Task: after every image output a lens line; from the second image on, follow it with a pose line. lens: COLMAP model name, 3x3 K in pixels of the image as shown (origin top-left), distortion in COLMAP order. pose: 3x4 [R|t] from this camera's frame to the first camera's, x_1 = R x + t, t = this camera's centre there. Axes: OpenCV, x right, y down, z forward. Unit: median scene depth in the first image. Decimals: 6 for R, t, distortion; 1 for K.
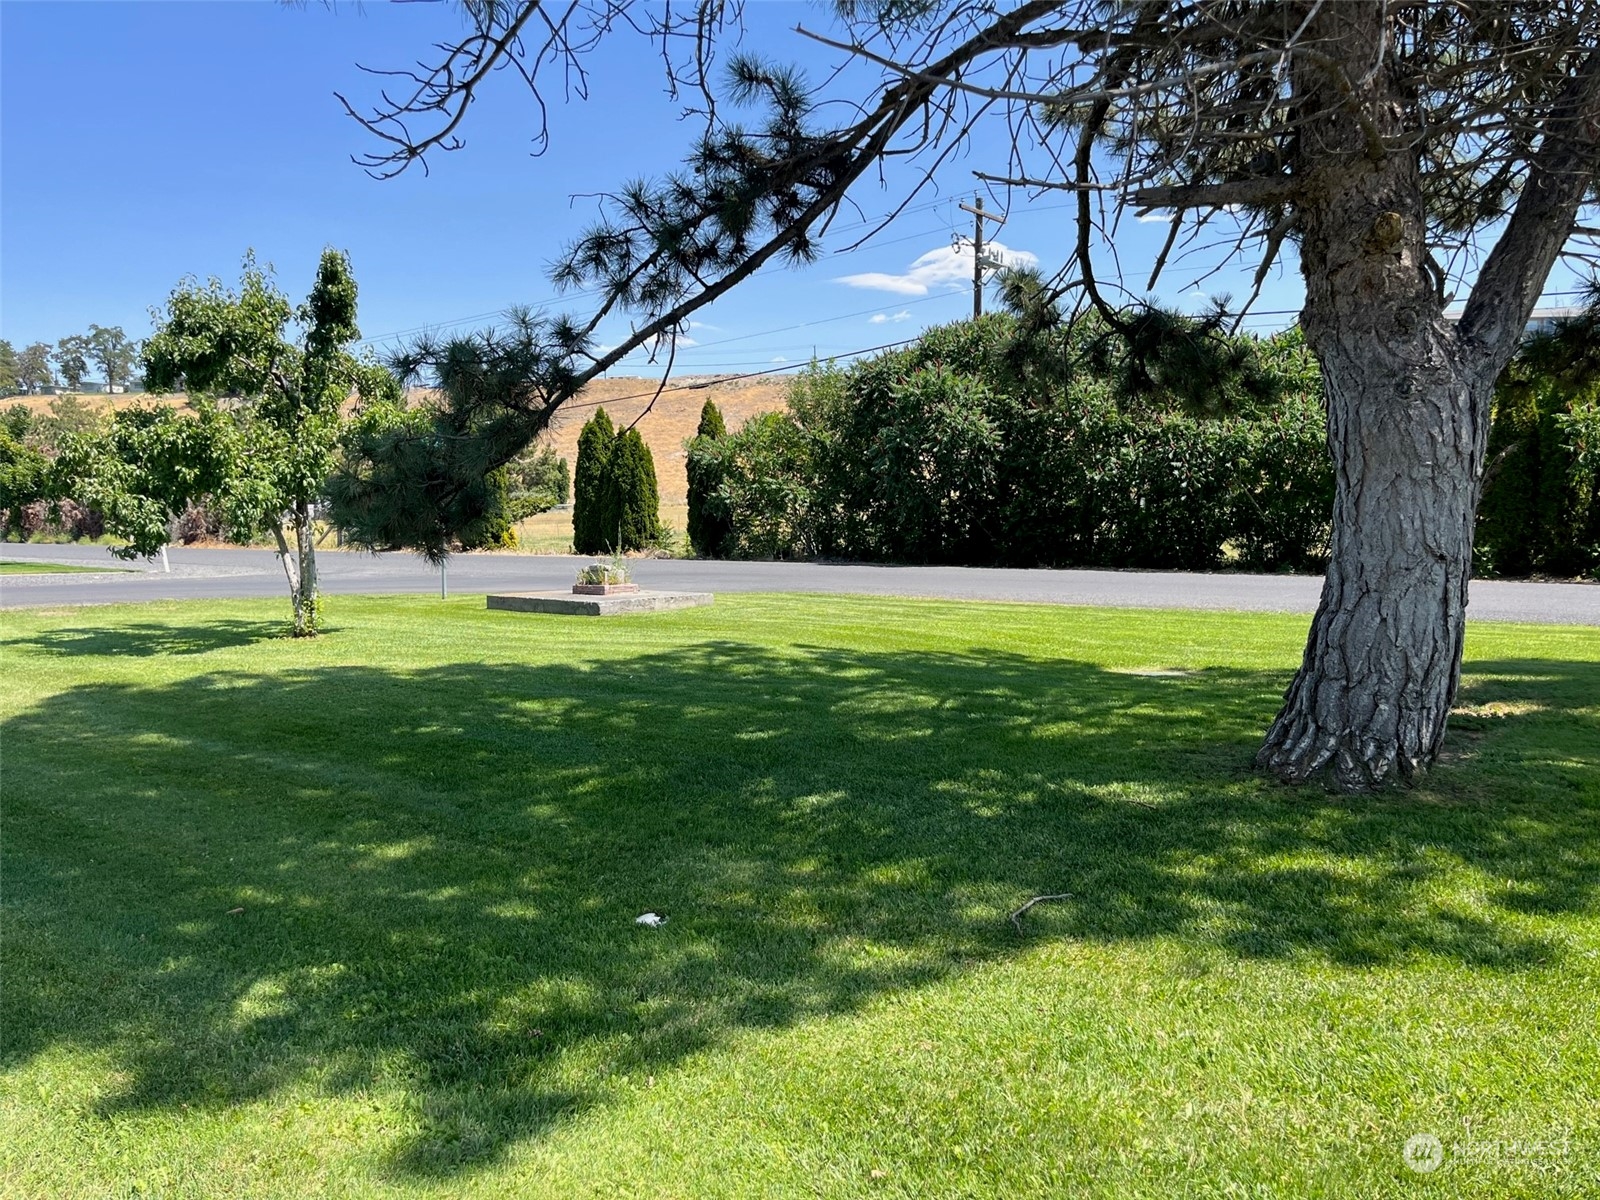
lens RADIAL K [[1303.0, 0, 800.0], [0, 1303.0, 600.0], [0, 0, 1]] dist [0.032536, 0.000263]
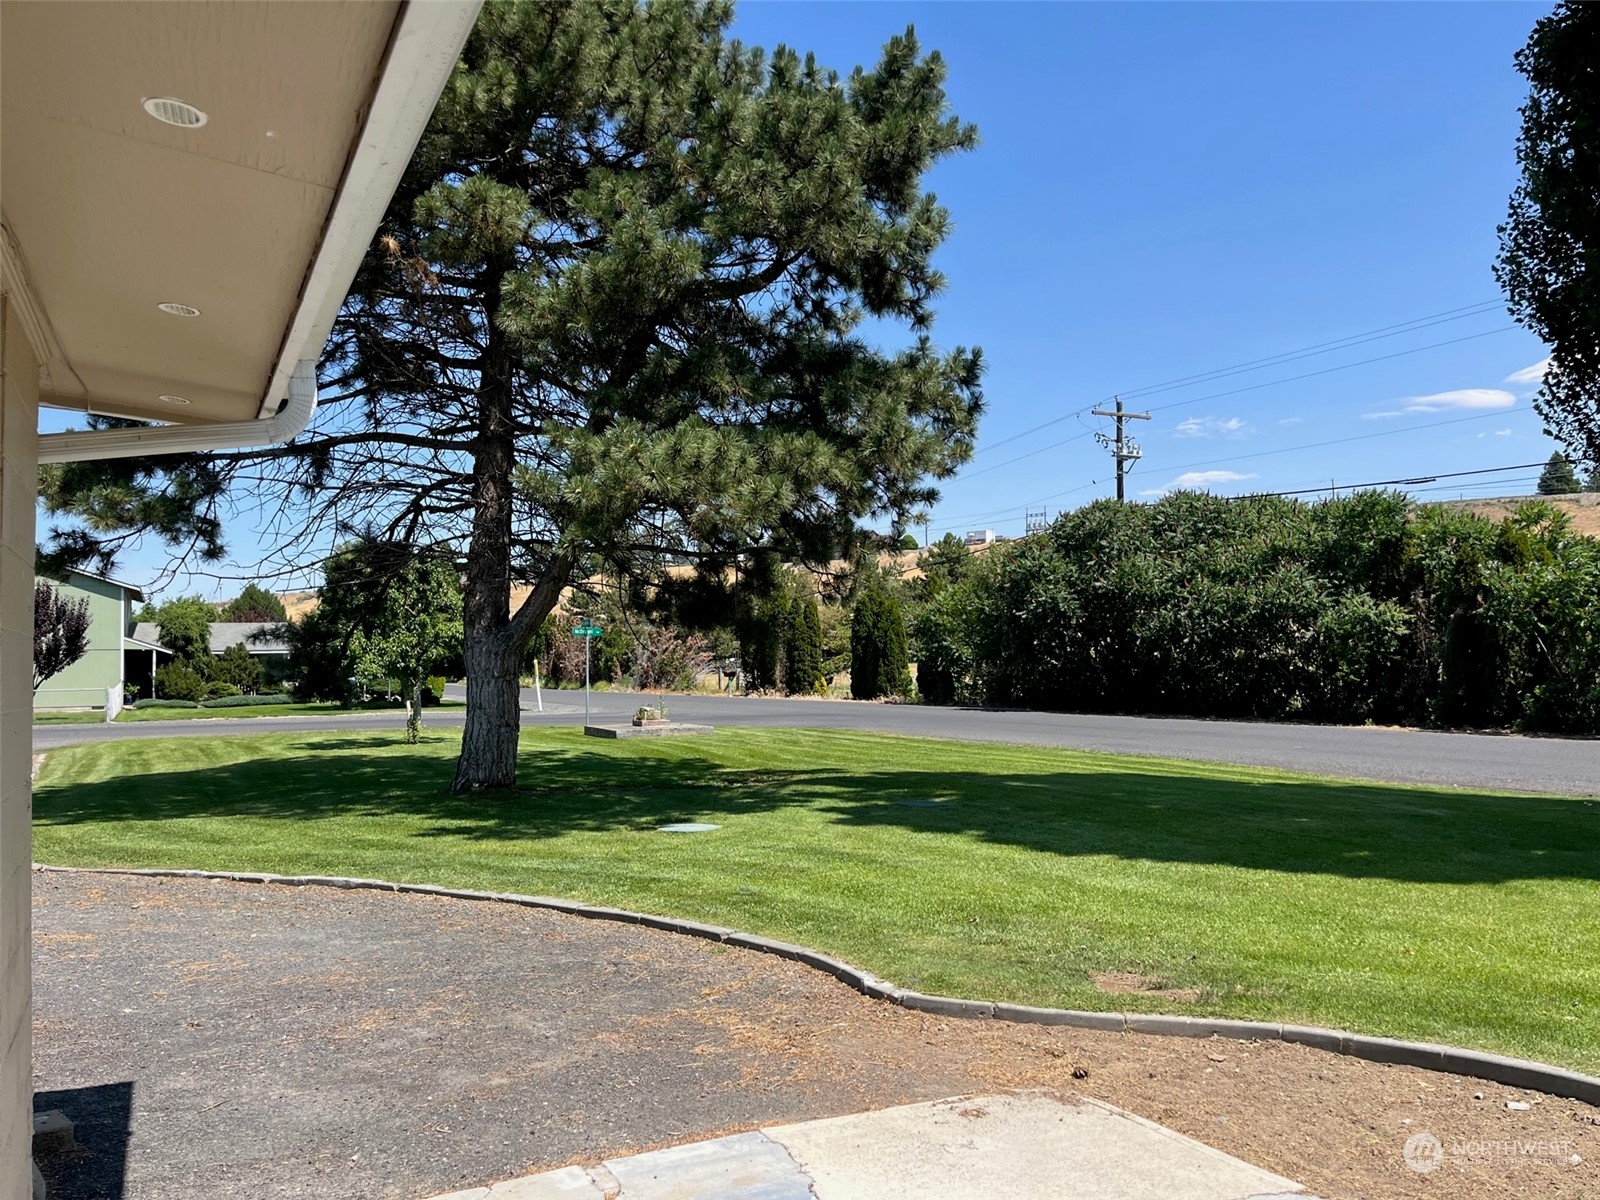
lens RADIAL K [[1303.0, 0, 800.0], [0, 1303.0, 600.0], [0, 0, 1]] dist [0.032536, 0.000263]
pose [[0.907720, -0.026950, -0.418710, 0.332202], [-0.019369, 0.994180, -0.105980, 0.003668], [0.419129, 0.104310, 0.901915, -0.163266]]
